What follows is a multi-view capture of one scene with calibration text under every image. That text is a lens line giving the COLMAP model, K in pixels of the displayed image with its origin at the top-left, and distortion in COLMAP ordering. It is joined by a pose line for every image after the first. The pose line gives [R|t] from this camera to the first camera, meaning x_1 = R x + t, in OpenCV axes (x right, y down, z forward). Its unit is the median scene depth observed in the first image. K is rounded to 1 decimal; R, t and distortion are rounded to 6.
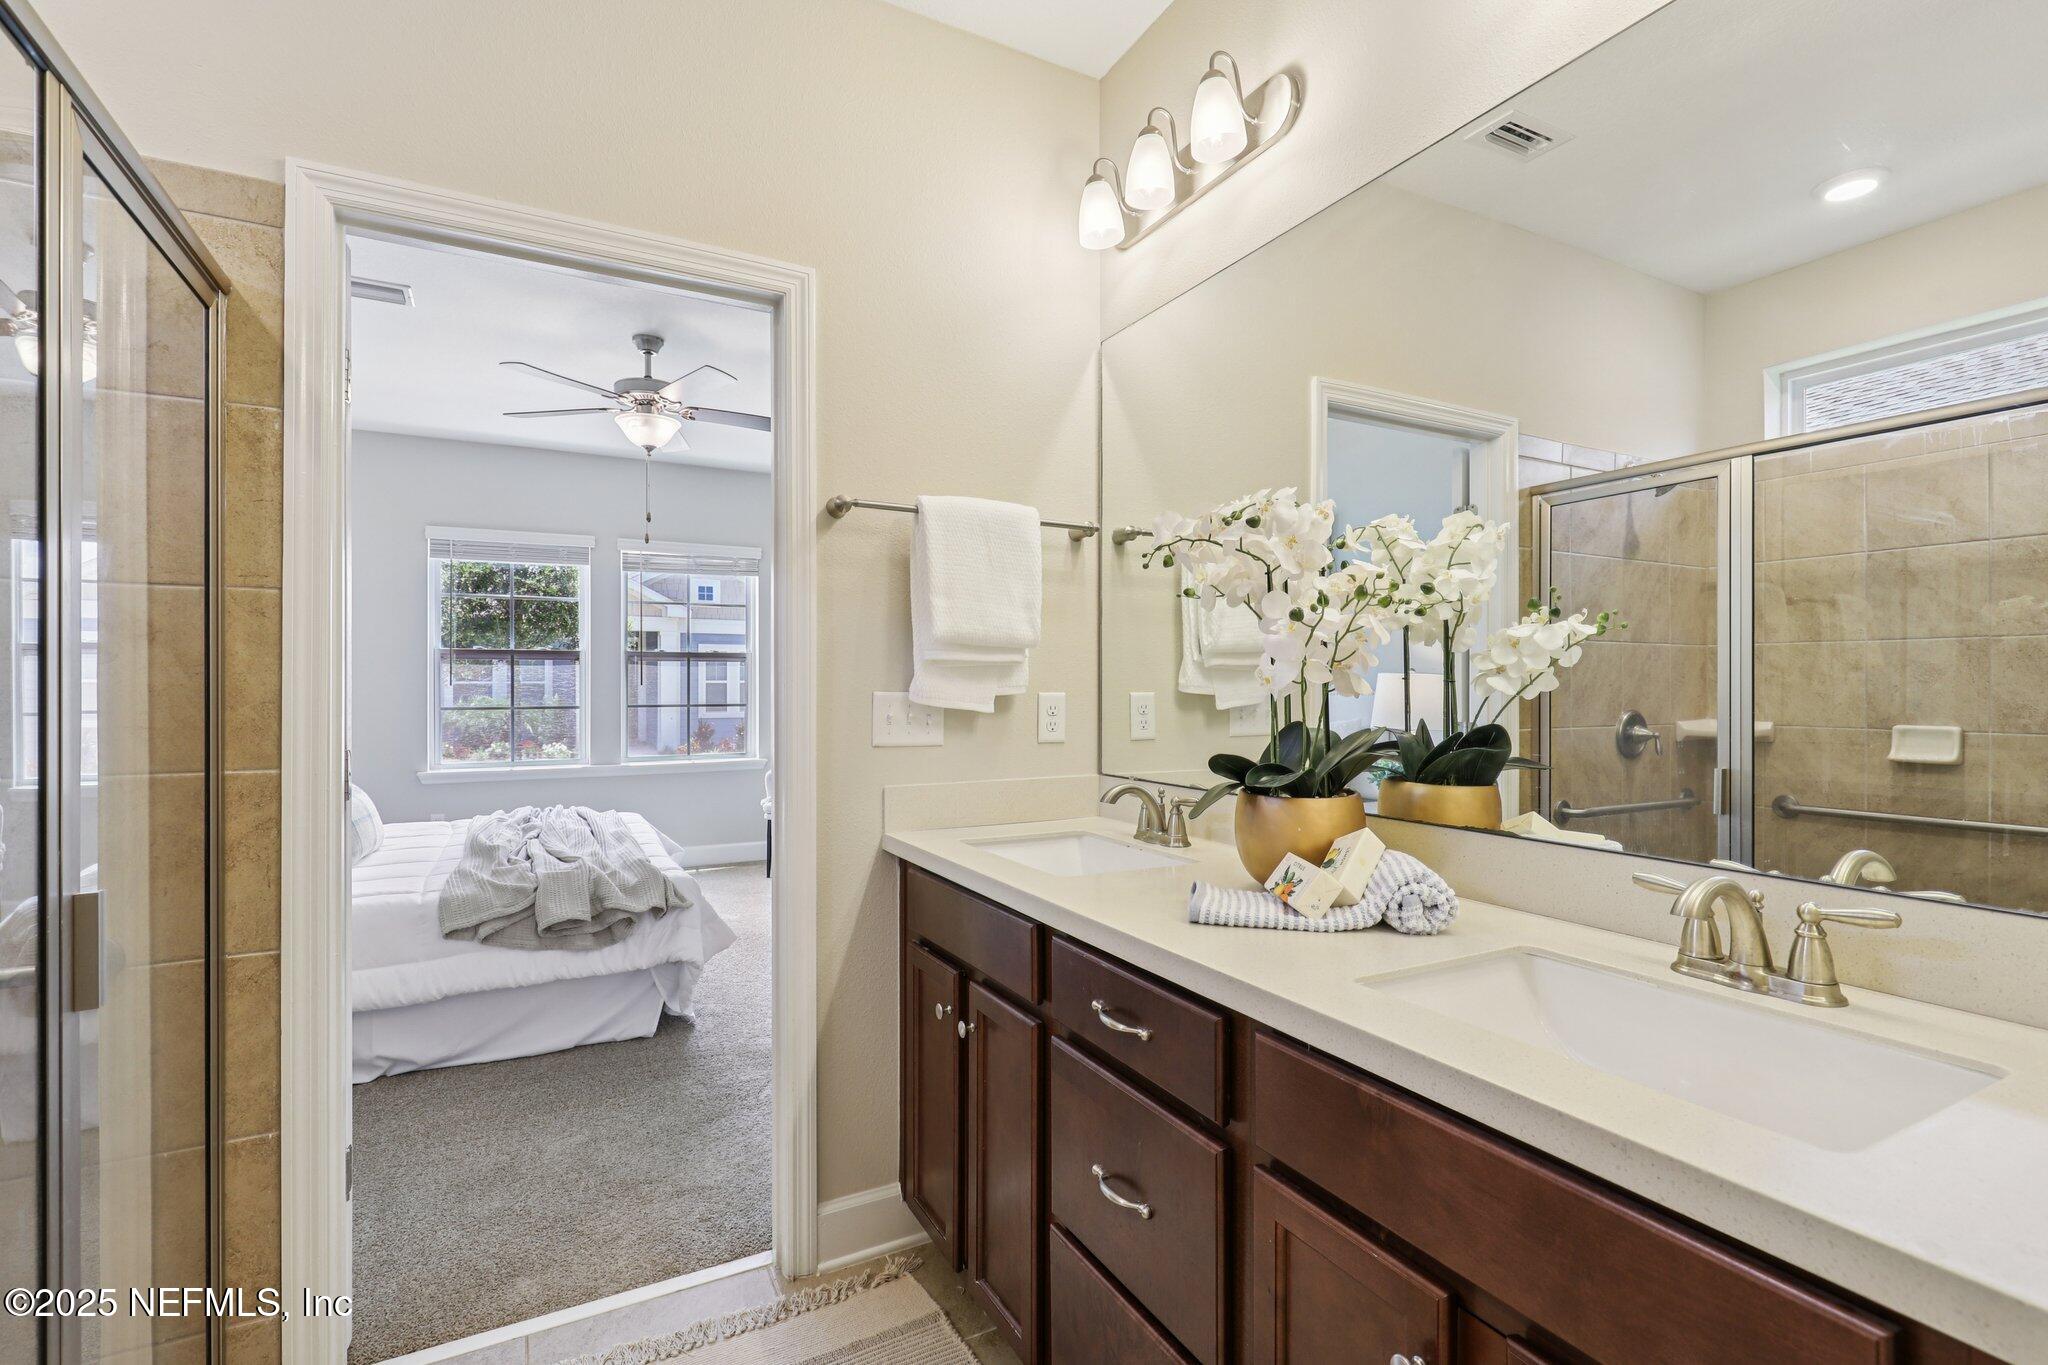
lens RADIAL K [[935.9, 0, 1027.4], [0, 935.9, 686.4], [0, 0, 1]] dist [-0.003281, -0.000106]
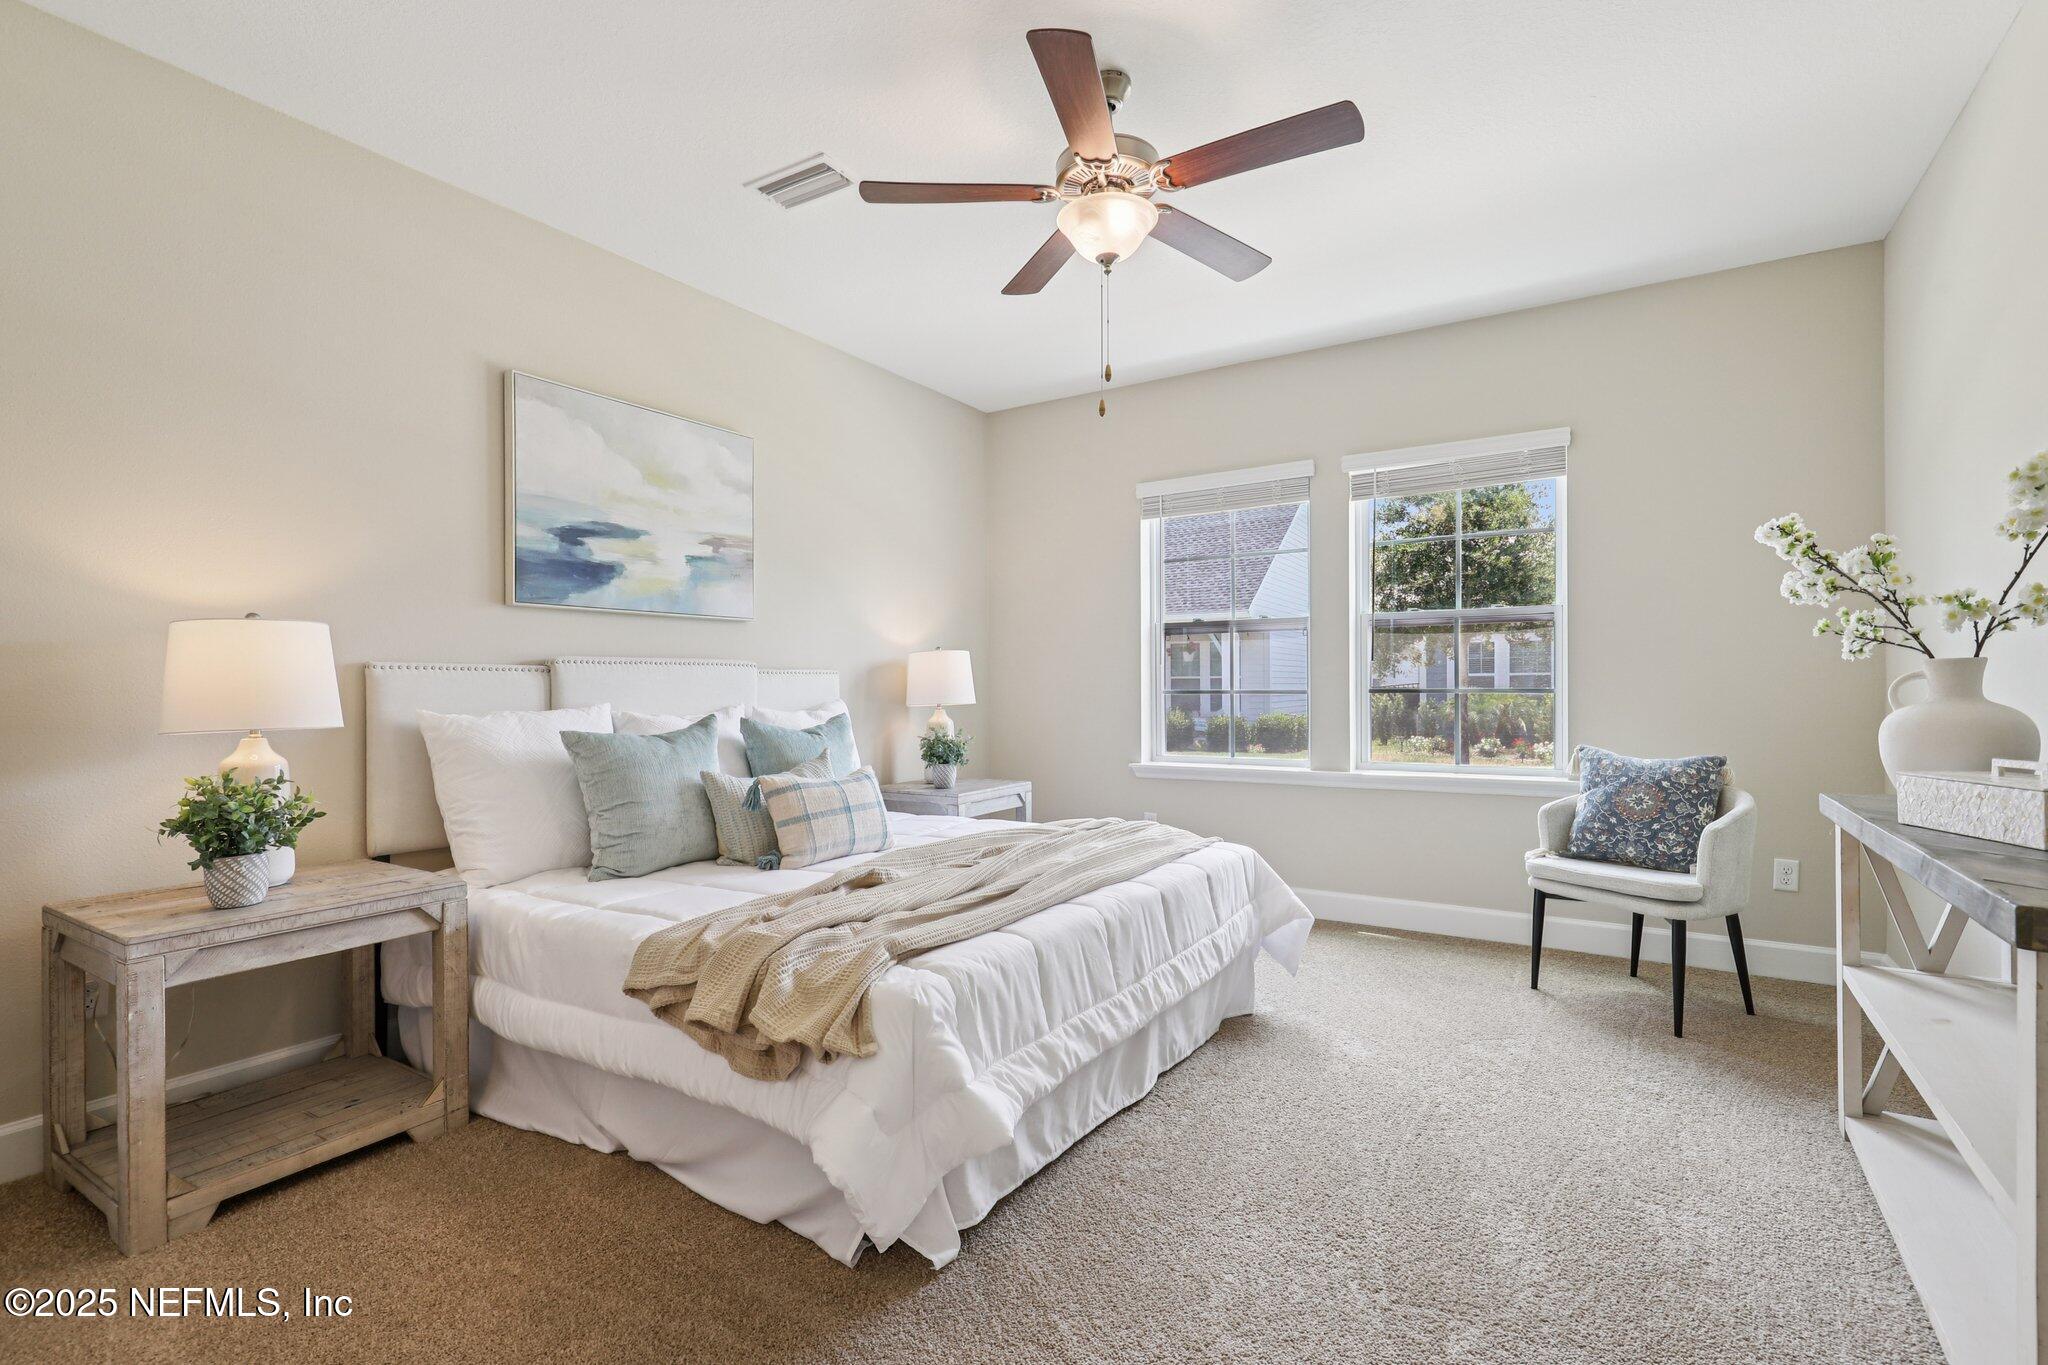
lens RADIAL K [[935.9, 0, 1023.2], [0, 935.9, 691.4], [0, 0, 1]] dist [-0.003281, -0.000106]
pose [[0.484655, 0.003379, -0.874699, 0.075563], [0.003695, 0.999976, 0.005910, 0.018181], [0.874698, -0.006096, 0.484631, 0.476492]]
